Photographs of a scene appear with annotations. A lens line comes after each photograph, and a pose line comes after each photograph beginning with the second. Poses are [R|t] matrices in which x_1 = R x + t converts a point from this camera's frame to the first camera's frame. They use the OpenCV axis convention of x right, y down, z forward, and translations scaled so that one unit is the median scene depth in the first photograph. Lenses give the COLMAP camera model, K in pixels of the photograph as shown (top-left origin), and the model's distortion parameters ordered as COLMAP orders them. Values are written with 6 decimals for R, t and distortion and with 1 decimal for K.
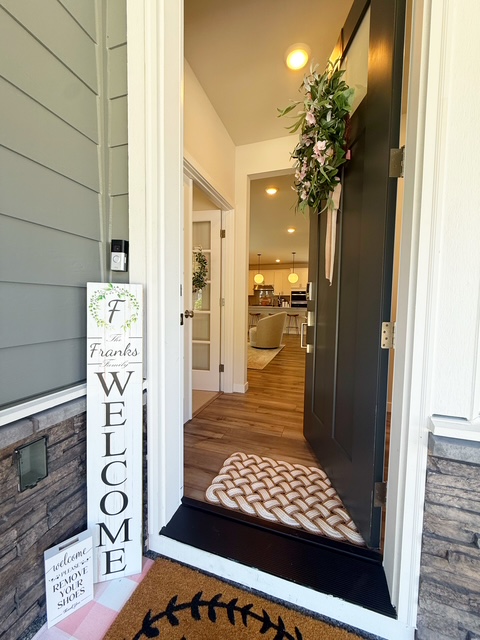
lens RADIAL K [[256.1, 0, 240.0], [0, 256.1, 320.0], [0, 0, 1]] dist [-0.000160, -0.000135]
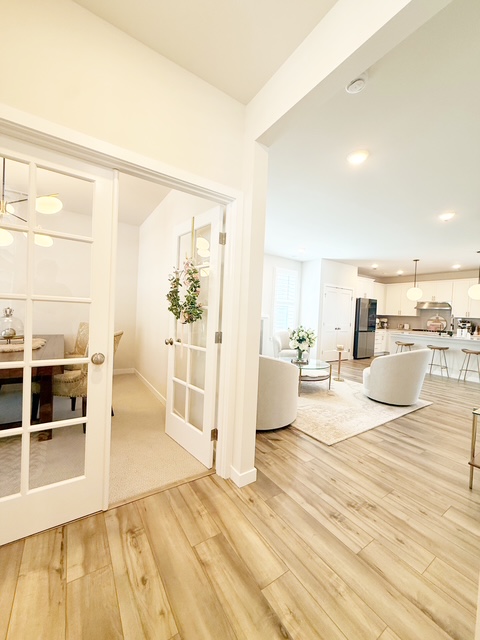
lens RADIAL K [[252.4, 0, 240.0], [0, 252.4, 320.0], [0, 0, 1]] dist [-0.002792, -0.000392]
pose [[0.792051, 0.025854, -0.609907, 0.380245], [-0.065624, 0.996919, -0.042962, -0.089932], [0.606918, 0.074053, 0.791307, 0.498617]]
